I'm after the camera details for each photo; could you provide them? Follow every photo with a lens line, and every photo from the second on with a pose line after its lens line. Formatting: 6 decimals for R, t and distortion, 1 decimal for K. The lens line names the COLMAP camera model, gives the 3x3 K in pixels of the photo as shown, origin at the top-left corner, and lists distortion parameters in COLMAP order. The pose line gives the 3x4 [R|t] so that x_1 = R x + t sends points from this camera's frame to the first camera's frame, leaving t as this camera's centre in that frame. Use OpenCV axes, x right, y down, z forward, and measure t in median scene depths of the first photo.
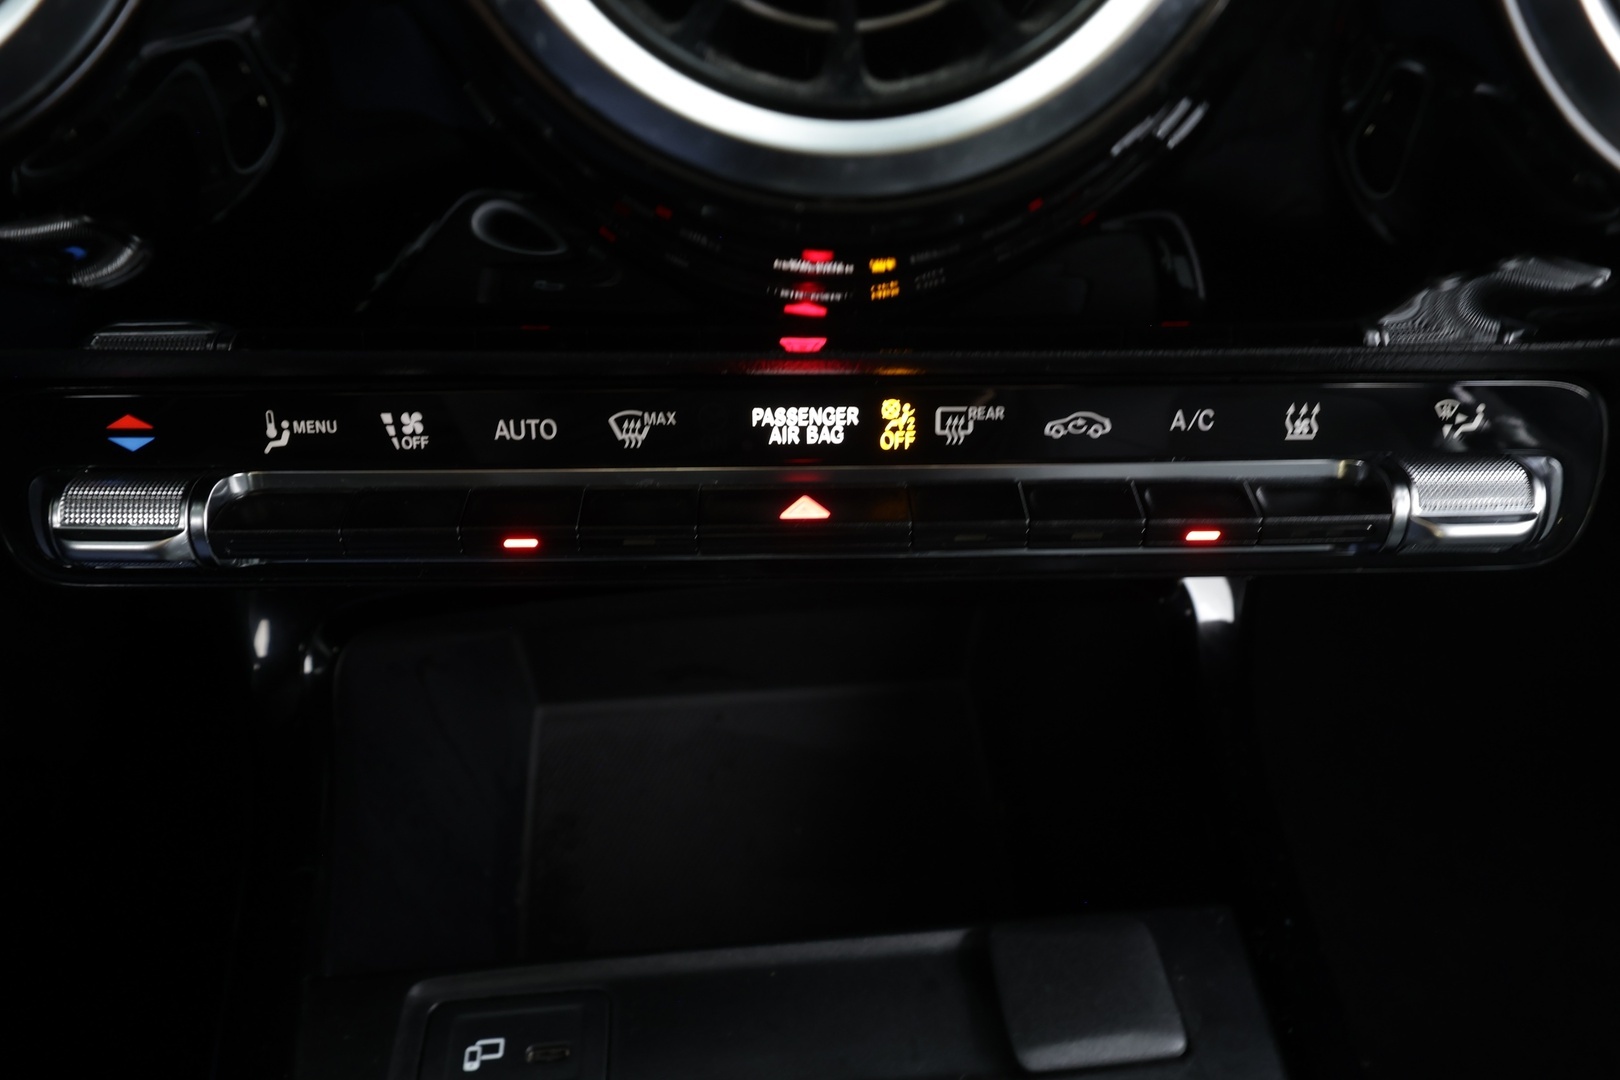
lens RADIAL K [[1151.5, 0, 810.0], [0, 1151.5, 540.0], [0, 0, 1]] dist [-0.000389, -0.000116]
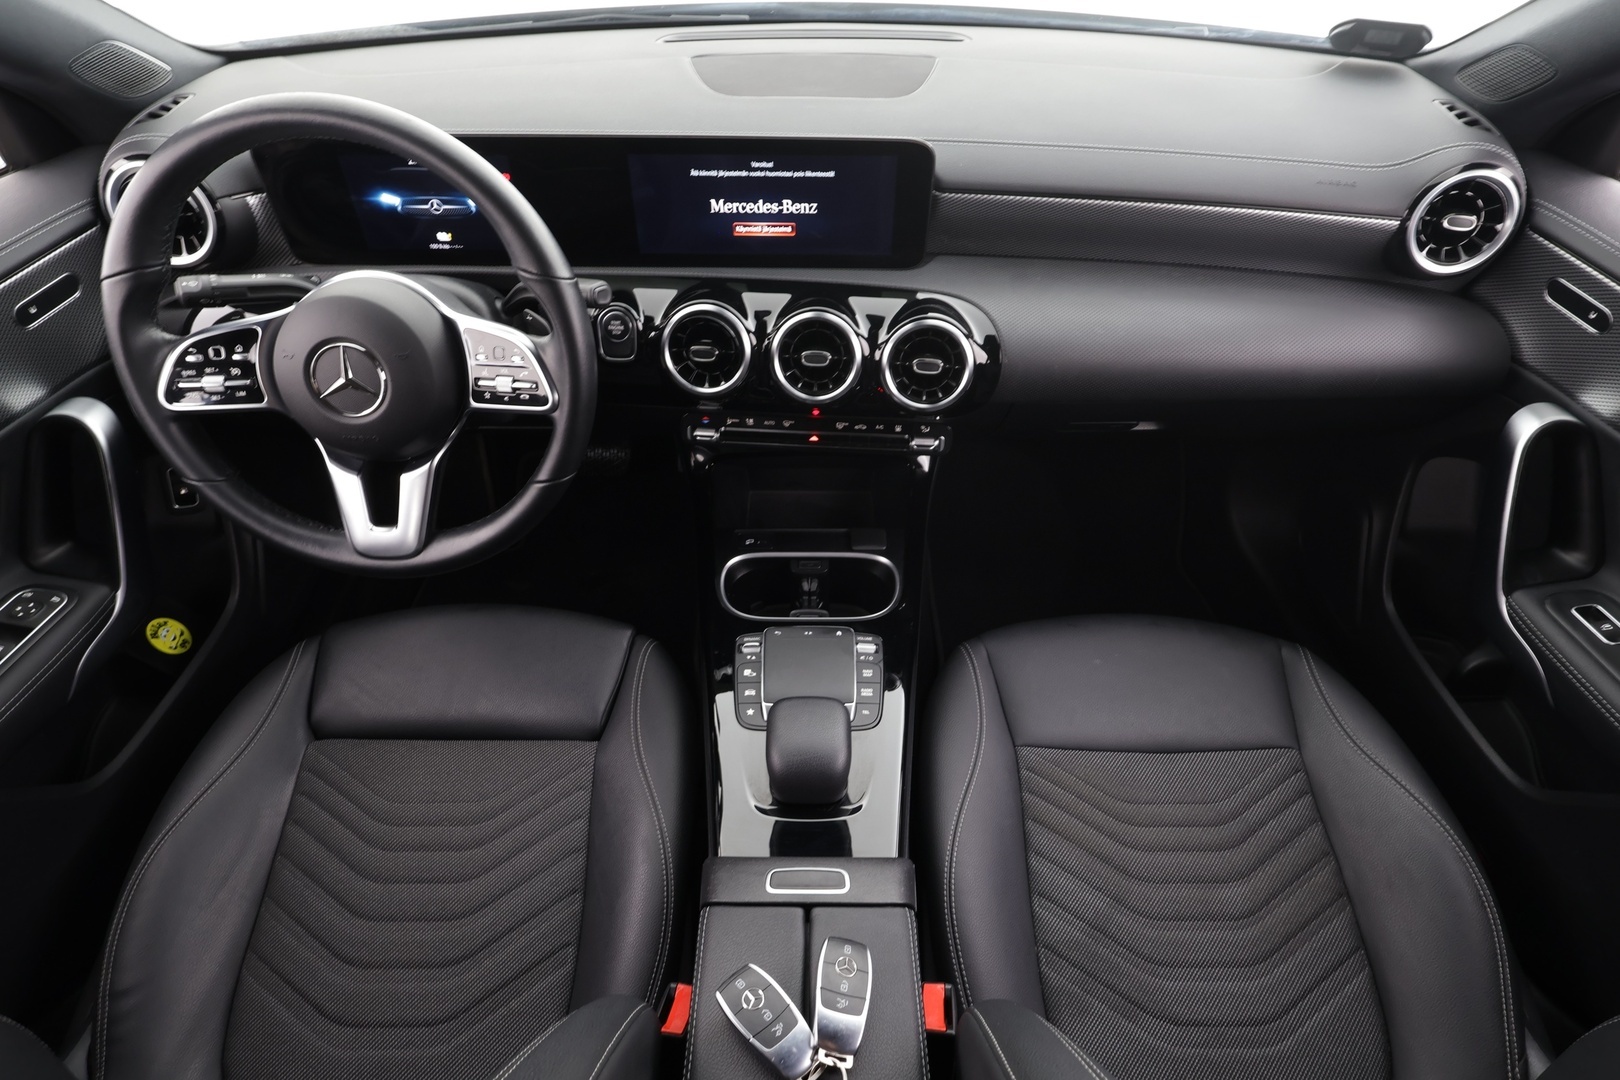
lens RADIAL K [[862.5, 0, 810.0], [0, 862.5, 540.0], [0, 0, 1]] dist [-0.000697, -0.000076]
pose [[0.996621, 0.060198, -0.055881, 0.256510], [-0.054329, 0.993383, 0.101186, 0.045739], [0.061602, -0.097808, 0.993297, -3.545168]]
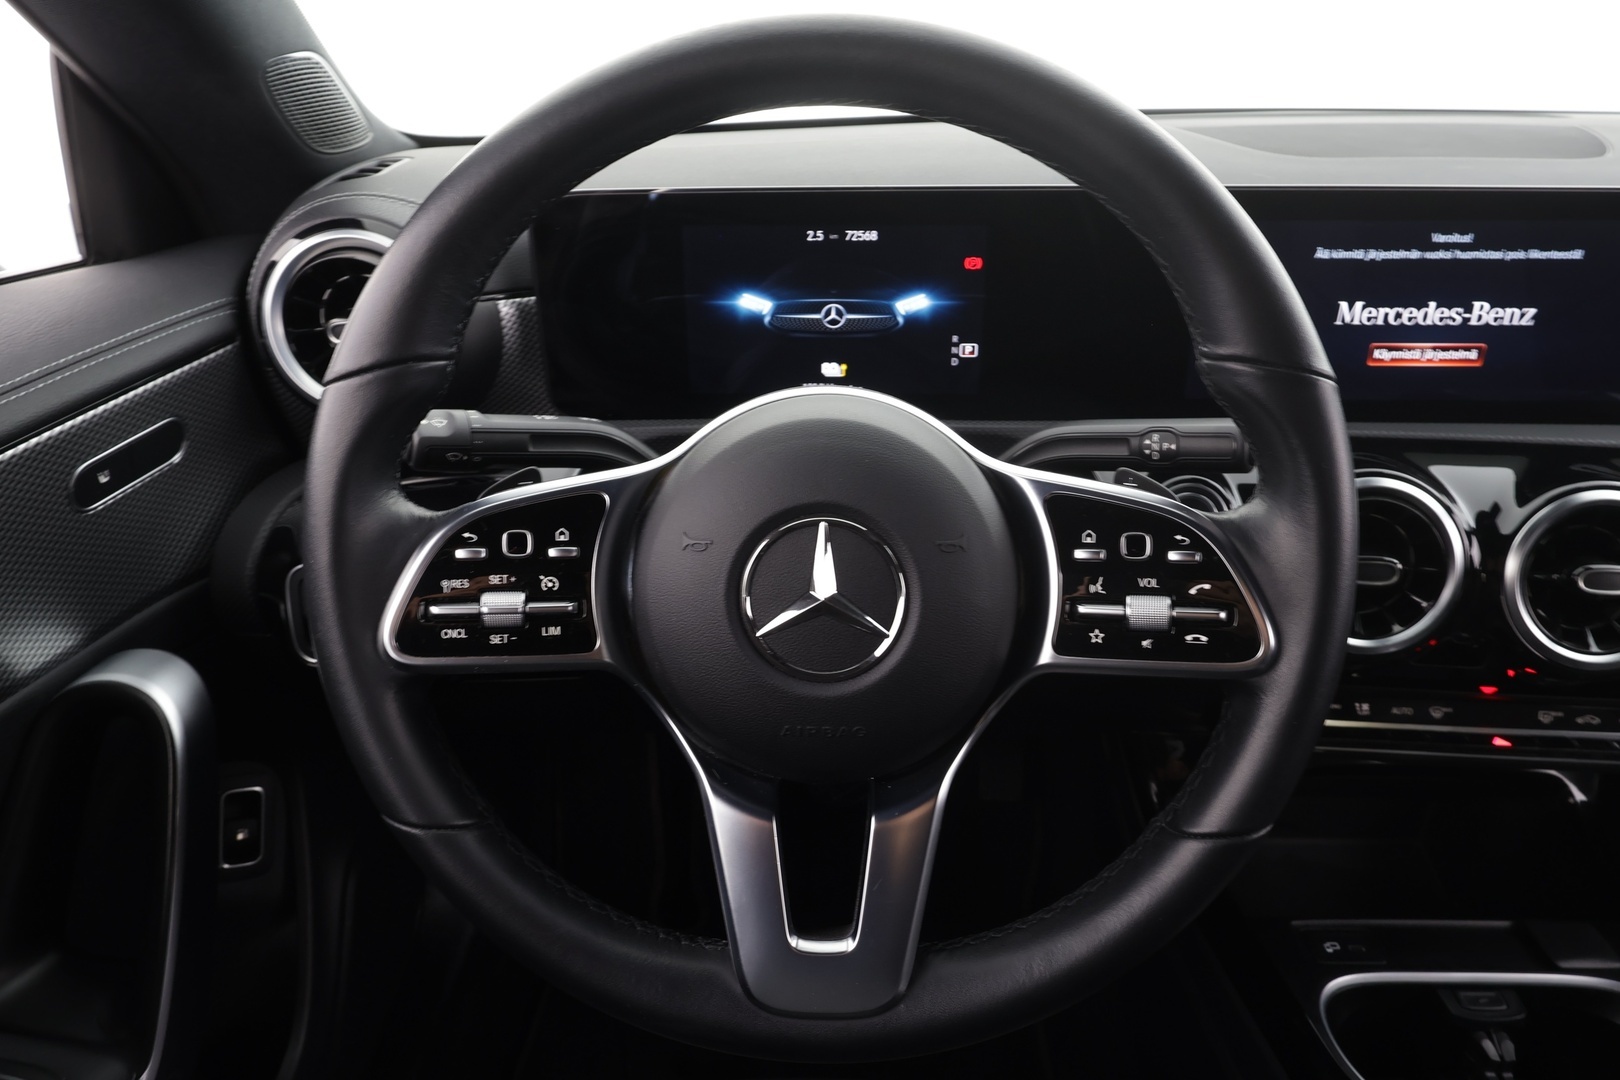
lens RADIAL K [[1098.7, 0, 810.0], [0, 1098.7, 540.0], [0, 0, 1]] dist [-0.002442, -0.000752]
pose [[0.994829, 0.043085, -0.091973, -1.601194], [-0.061041, 0.977402, -0.202382, 0.153459], [0.081175, 0.206950, 0.974978, -2.150756]]
